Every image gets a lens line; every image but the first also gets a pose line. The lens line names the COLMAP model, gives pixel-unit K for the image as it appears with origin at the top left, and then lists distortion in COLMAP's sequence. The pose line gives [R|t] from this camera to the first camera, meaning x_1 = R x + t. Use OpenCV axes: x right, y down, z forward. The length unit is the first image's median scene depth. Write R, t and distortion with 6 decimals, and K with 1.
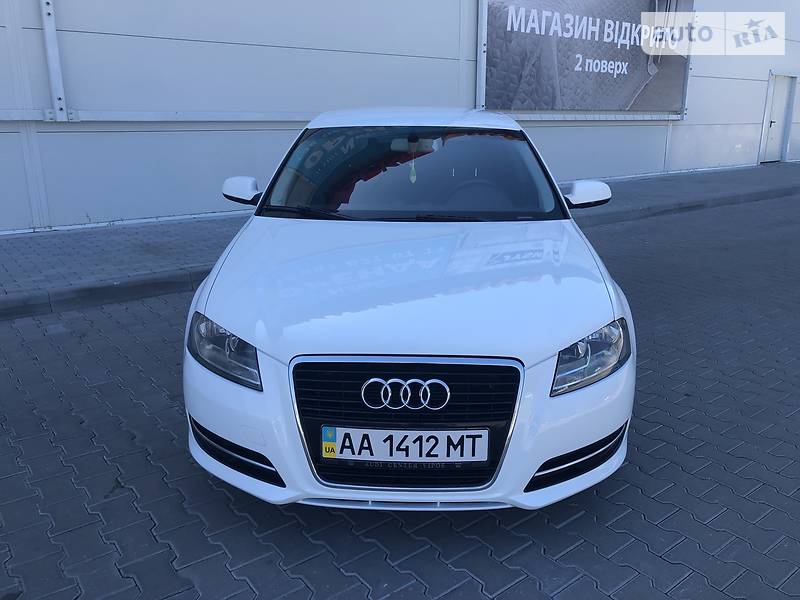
lens RADIAL K [[657.8, 0, 399.8], [0, 657.8, 296.0], [0, 0, 1]] dist [0.018568, -0.027567]
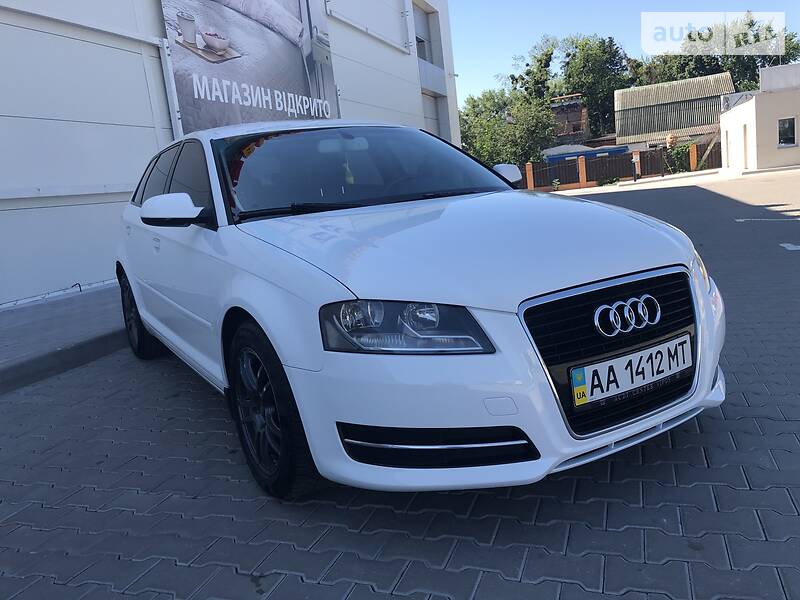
lens RADIAL K [[657.8, 0, 400.2], [0, 657.8, 303.0], [0, 0, 1]] dist [0.018568, -0.027567]
pose [[0.833018, -0.182877, 0.522146, -0.735105], [0.246454, 0.967633, -0.054282, 0.098703], [-0.495319, 0.173903, 0.851127, 0.333935]]
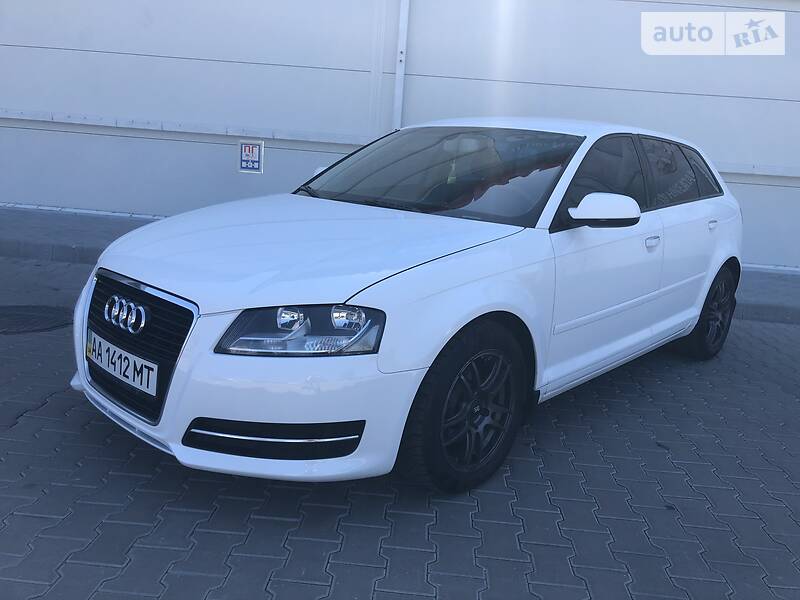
lens RADIAL K [[657.8, 0, 402.9], [0, 657.8, 299.0], [0, 0, 1]] dist [0.018568, -0.027567]
pose [[0.748822, 0.183478, -0.636868, 1.004836], [-0.243464, 0.969886, -0.006844, 0.019767], [0.616434, 0.160180, 0.770942, 0.422149]]
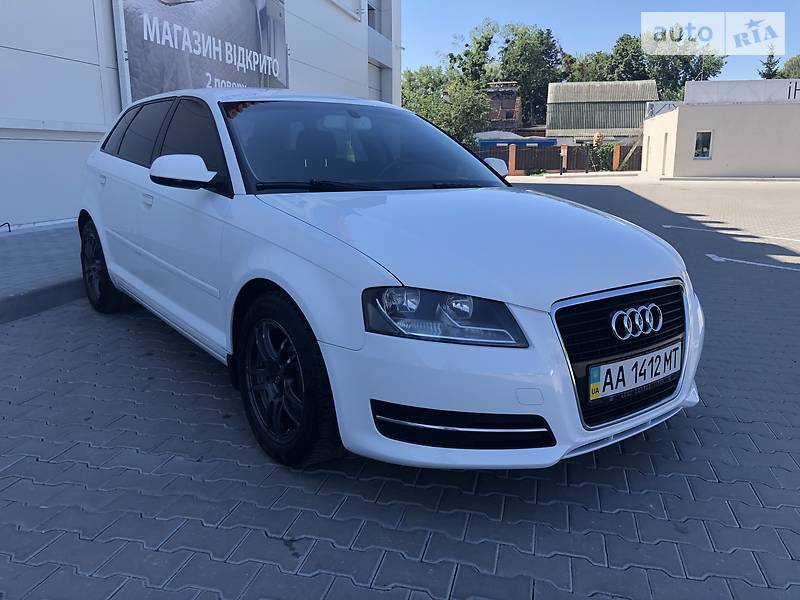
lens RADIAL K [[657.8, 0, 399.0], [0, 657.8, 301.4], [0, 0, 1]] dist [0.018568, -0.027567]
pose [[0.774770, -0.134349, 0.617803, -0.901481], [0.160727, 0.986913, 0.013052, 0.040944], [-0.611472, 0.089185, 0.786224, 0.385448]]
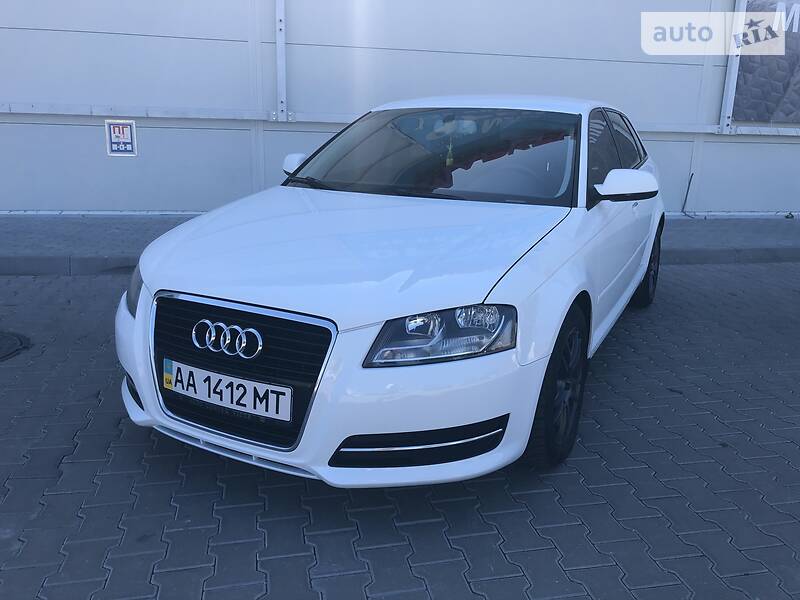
lens RADIAL K [[657.8, 0, 396.2], [0, 657.8, 297.8], [0, 0, 1]] dist [0.018568, -0.027567]
pose [[0.897186, 0.124023, -0.423882, 0.637929], [-0.137607, 0.990486, -0.001452, 0.050983], [0.419669, 0.059632, 0.905716, 0.184176]]
